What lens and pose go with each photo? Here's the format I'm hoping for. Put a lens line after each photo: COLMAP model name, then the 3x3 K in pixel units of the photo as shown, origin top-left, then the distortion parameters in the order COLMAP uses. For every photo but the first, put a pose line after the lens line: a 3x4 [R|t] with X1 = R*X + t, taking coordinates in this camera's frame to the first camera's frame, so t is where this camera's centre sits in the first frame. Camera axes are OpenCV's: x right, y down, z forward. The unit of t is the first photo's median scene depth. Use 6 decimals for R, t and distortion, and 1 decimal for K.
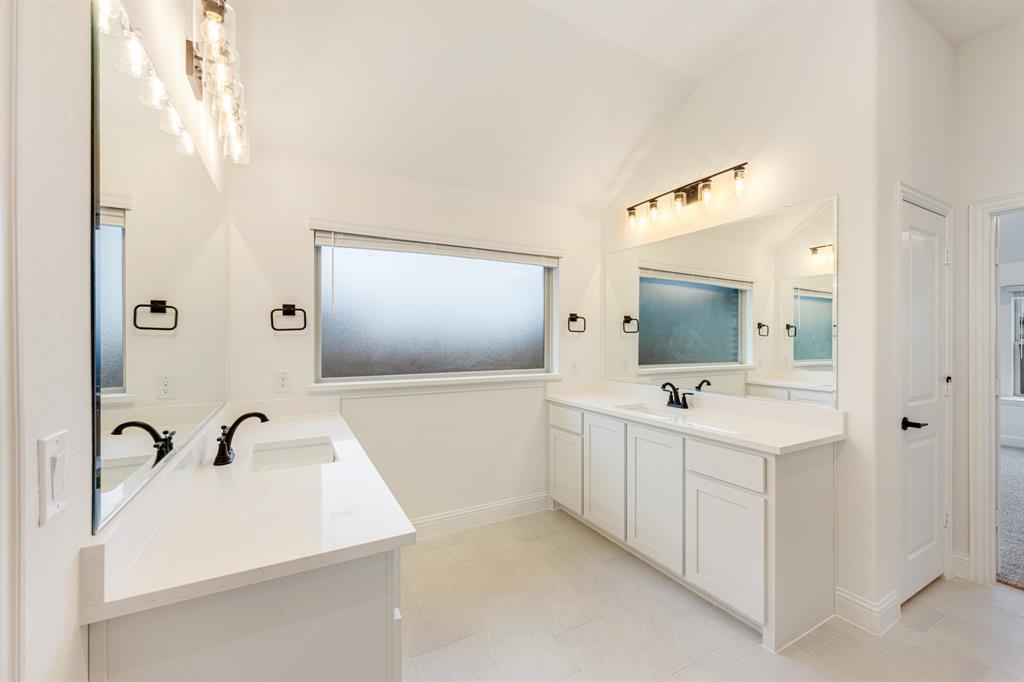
lens RADIAL K [[411.8, 0, 513.0], [0, 411.8, 344.8], [0, 0, 1]] dist [0.000607, 0.000010]
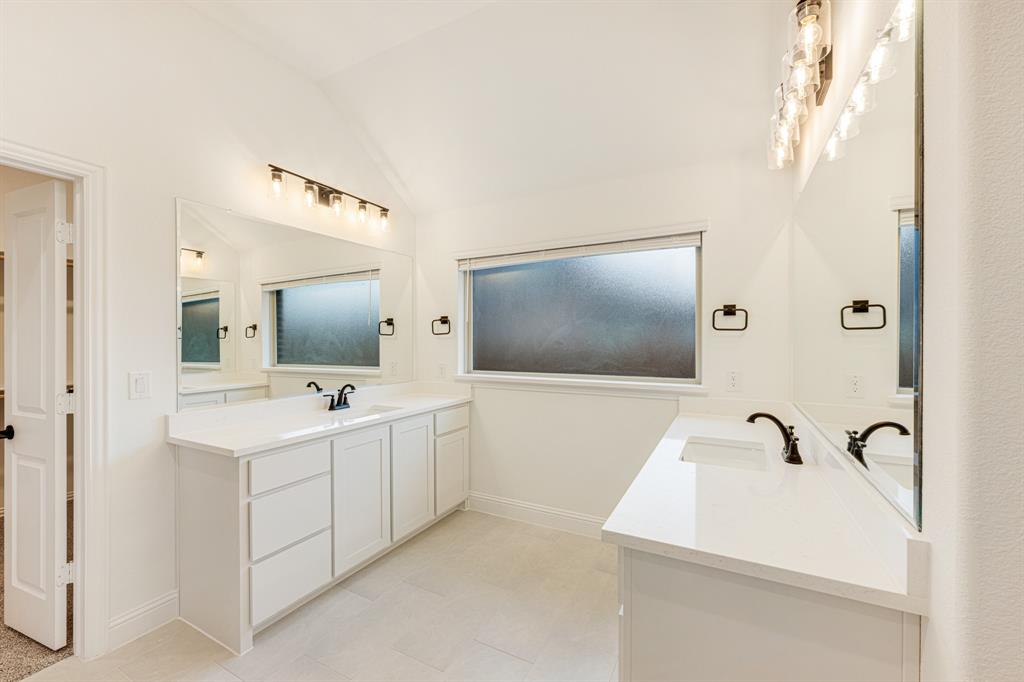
lens RADIAL K [[411.8, 0, 513.0], [0, 411.8, 344.8], [0, 0, 1]] dist [0.000607, 0.000010]
pose [[-0.550911, -0.008162, 0.834524, -0.651540], [0.016952, 0.999636, 0.020967, -0.017354], [-0.834392, 0.025698, -0.550573, 1.167692]]
